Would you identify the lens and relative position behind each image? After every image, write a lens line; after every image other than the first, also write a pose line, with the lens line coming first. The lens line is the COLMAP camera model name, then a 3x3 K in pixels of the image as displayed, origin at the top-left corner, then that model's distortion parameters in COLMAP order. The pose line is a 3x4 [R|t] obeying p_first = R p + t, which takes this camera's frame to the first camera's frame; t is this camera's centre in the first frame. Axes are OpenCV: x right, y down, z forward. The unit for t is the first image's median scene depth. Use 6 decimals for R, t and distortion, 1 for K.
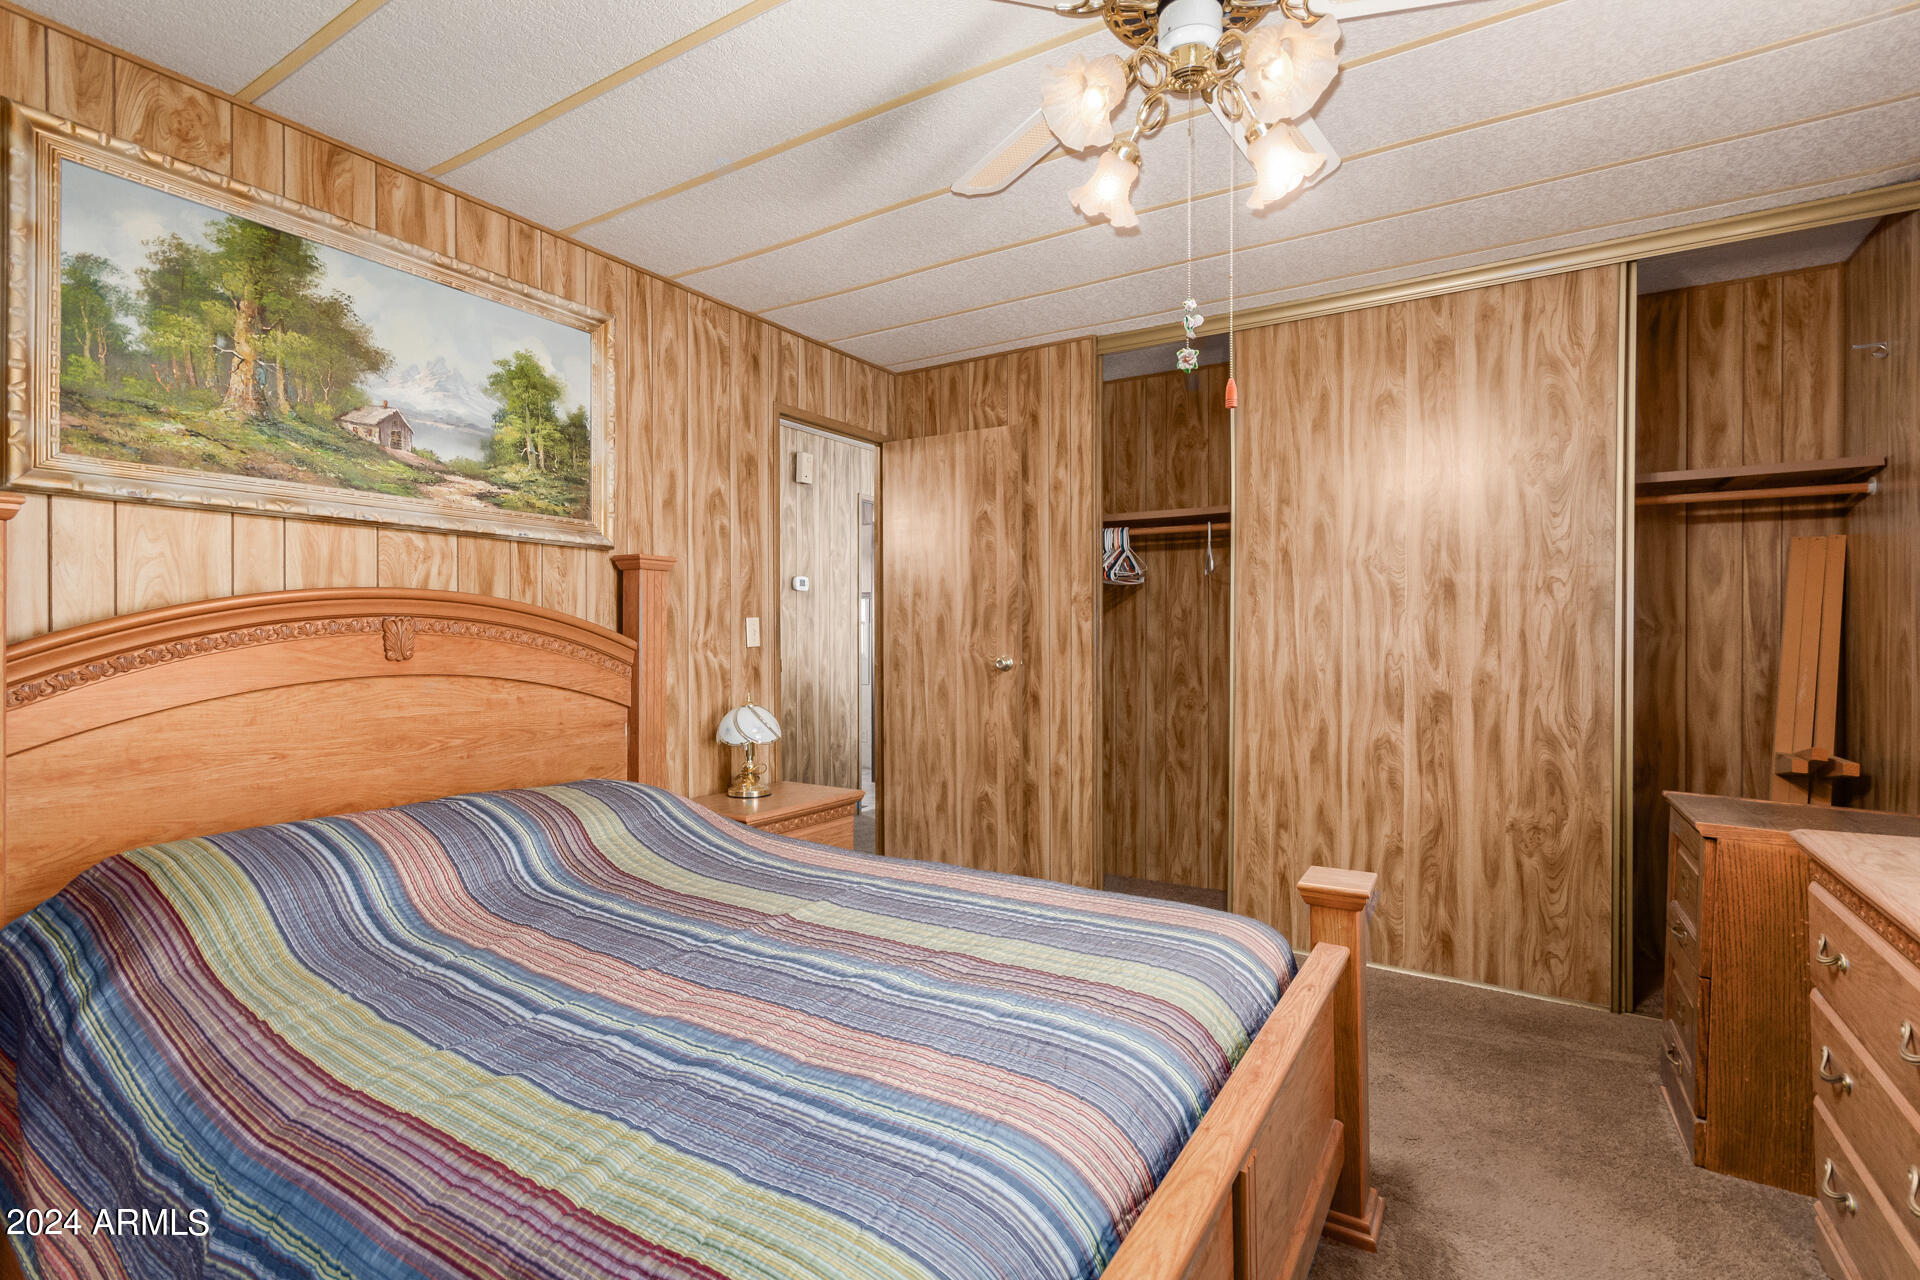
lens RADIAL K [[900.1, 0, 974.5], [0, 900.1, 638.5], [0, 0, 1]] dist [0.002348, 0.001621]
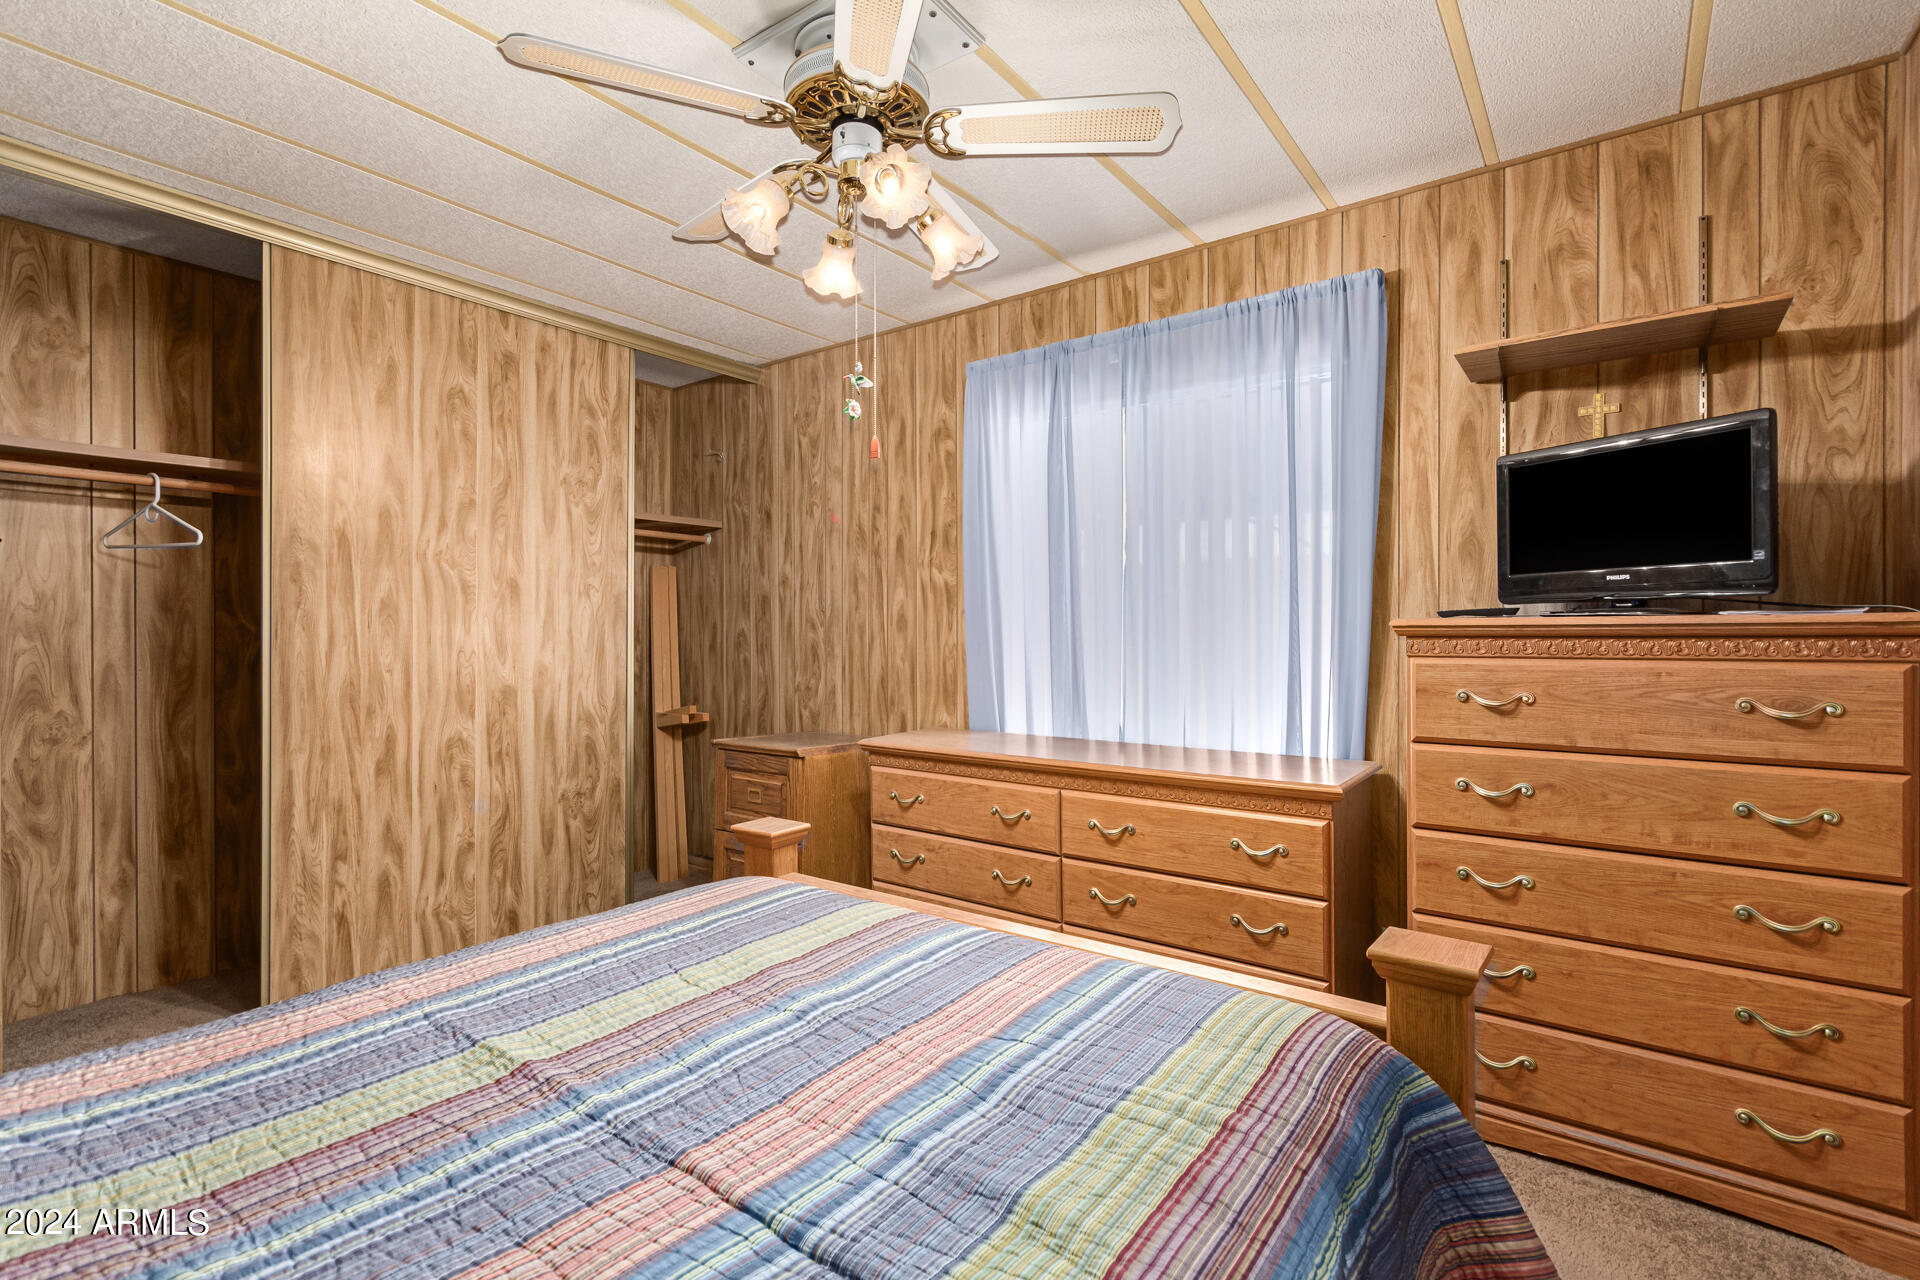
lens RADIAL K [[900.1, 0, 958.9], [0, 900.1, 638.6], [0, 0, 1]] dist [0.002348, 0.001621]
pose [[0.076434, -0.006912, 0.997051, -0.524684], [0.004254, 0.999969, 0.006606, -0.000927], [-0.997066, 0.003736, 0.076461, 0.404637]]
